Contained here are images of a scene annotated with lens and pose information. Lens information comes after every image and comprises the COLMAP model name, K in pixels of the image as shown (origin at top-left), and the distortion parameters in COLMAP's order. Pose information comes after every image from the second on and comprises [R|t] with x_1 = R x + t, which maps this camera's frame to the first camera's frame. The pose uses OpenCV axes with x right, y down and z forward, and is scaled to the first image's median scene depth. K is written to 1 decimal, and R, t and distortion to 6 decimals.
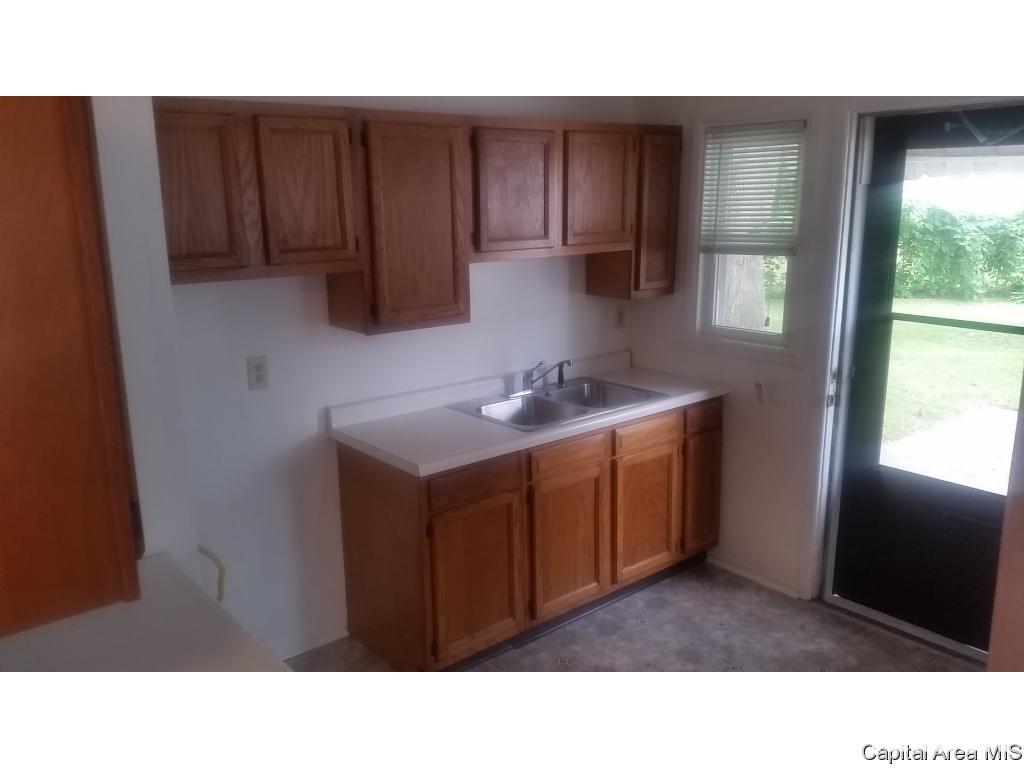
lens RADIAL K [[816.6, 0, 512.0], [0, 816.6, 384.0], [0, 0, 1]] dist [0.146733, -0.326683]
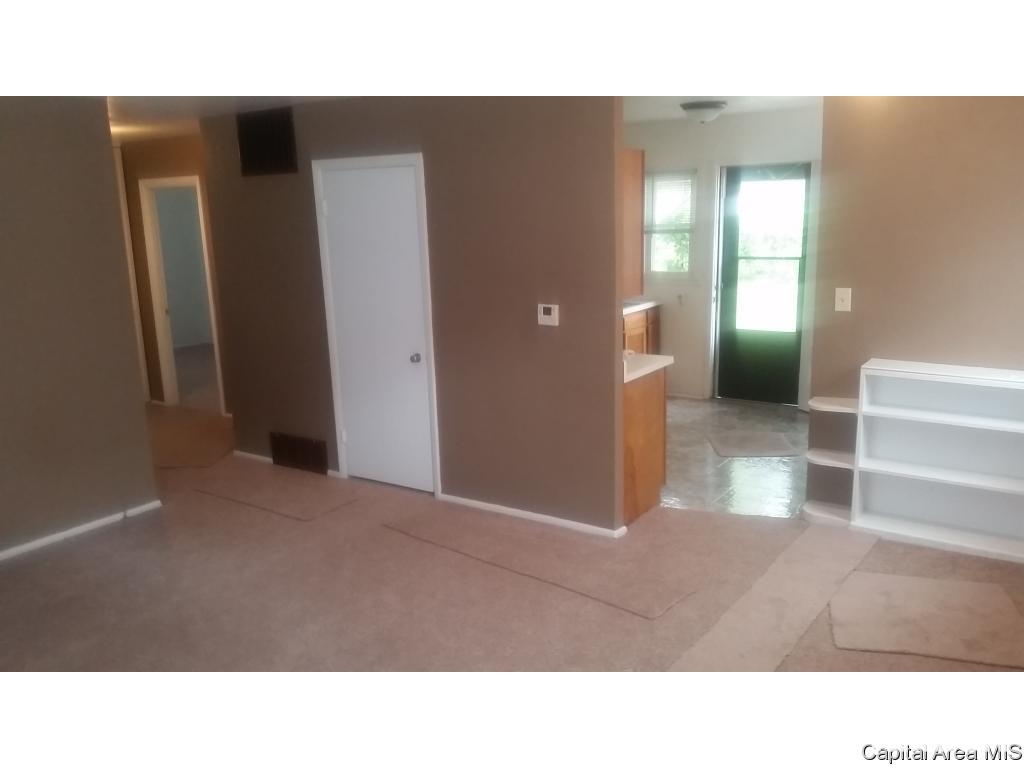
lens RADIAL K [[826.4, 0, 512.0], [0, 826.4, 384.0], [0, 0, 1]] dist [0.118503, -0.254968]
pose [[0.959938, -0.071636, 0.270900, -0.721341], [0.077375, 0.996946, -0.010553, 0.221162], [-0.269316, 0.031091, 0.962550, -0.931007]]
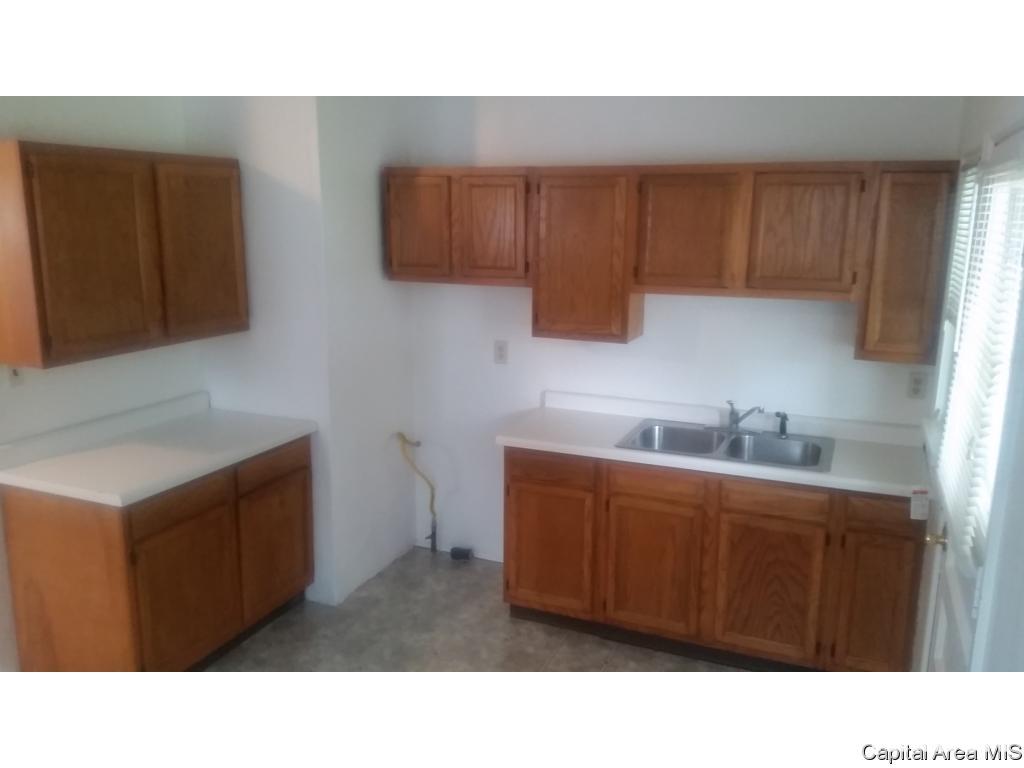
lens RADIAL K [[816.6, 0, 512.0], [0, 816.6, 384.0], [0, 0, 1]] dist [0.146733, -0.326683]
pose [[0.458254, 0.203308, -0.865256, 0.809422], [-0.215265, 0.969892, 0.113886, -0.108322], [0.862360, 0.134070, 0.488222, 0.292154]]
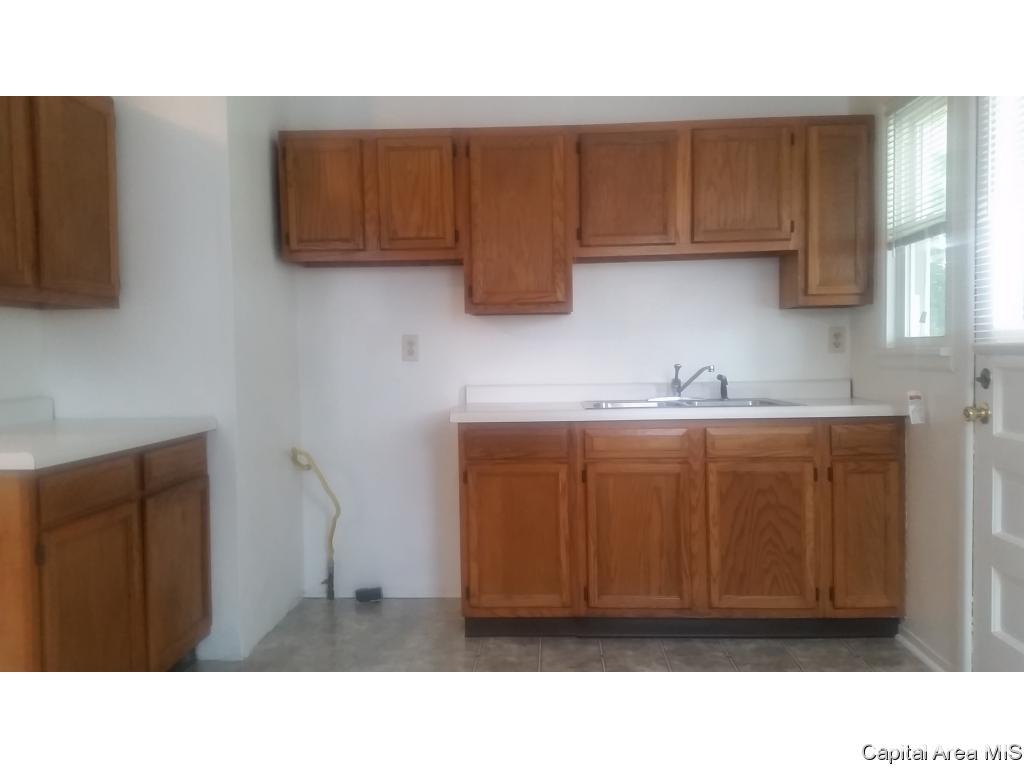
lens RADIAL K [[826.4, 0, 512.0], [0, 826.4, 384.0], [0, 0, 1]] dist [0.118503, -0.254968]
pose [[0.737050, 0.026778, -0.675308, 0.581027], [-0.146585, 0.981763, -0.121058, 0.149247], [0.659750, 0.188216, 0.727533, 0.163538]]
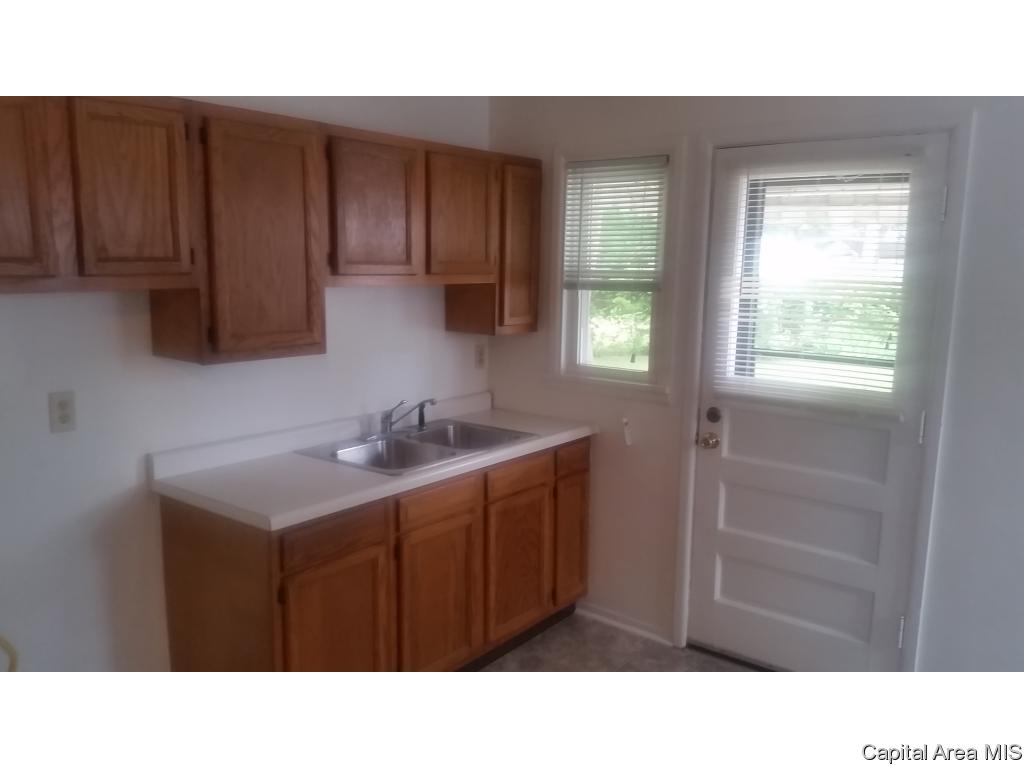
lens RADIAL K [[816.6, 0, 512.0], [0, 816.6, 384.0], [0, 0, 1]] dist [0.146733, -0.326683]
pose [[0.977180, -0.003988, 0.212376, -0.040165], [0.019832, 0.997169, -0.072526, 0.023664], [-0.211486, 0.075083, 0.974493, 0.089654]]
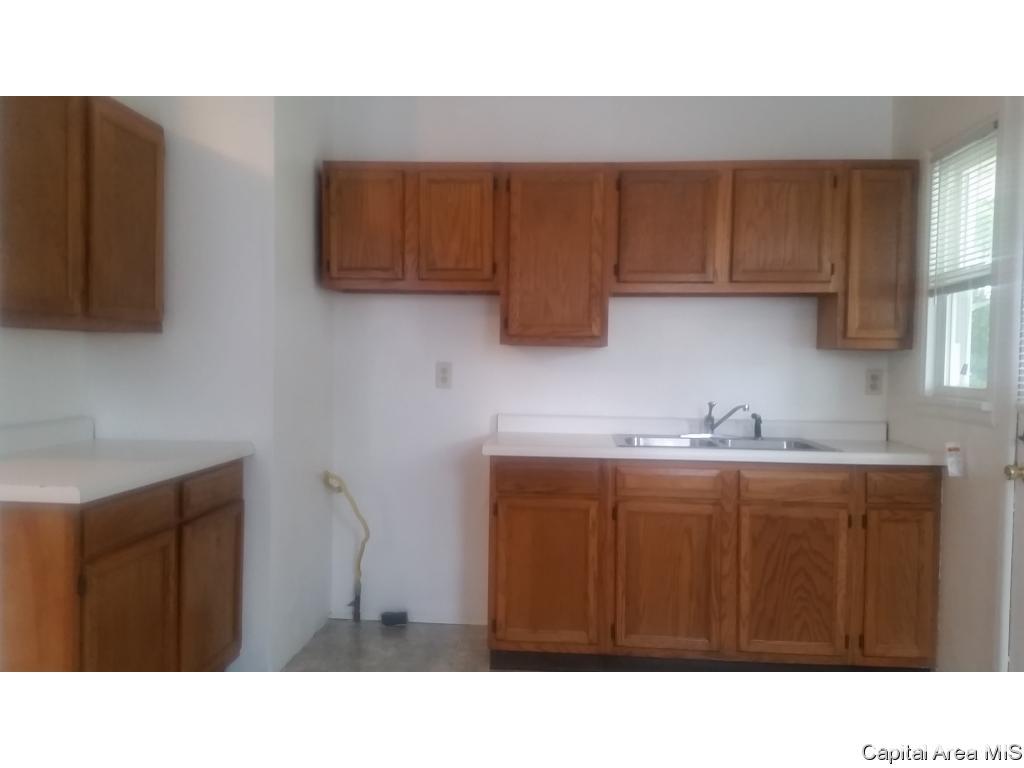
lens RADIAL K [[826.4, 0, 512.0], [0, 826.4, 384.0], [0, 0, 1]] dist [0.118503, -0.254968]
pose [[0.716606, 0.045429, -0.695997, 0.573372], [-0.182526, 0.975316, -0.124270, 0.121384], [0.673172, 0.216090, 0.707209, 0.146723]]
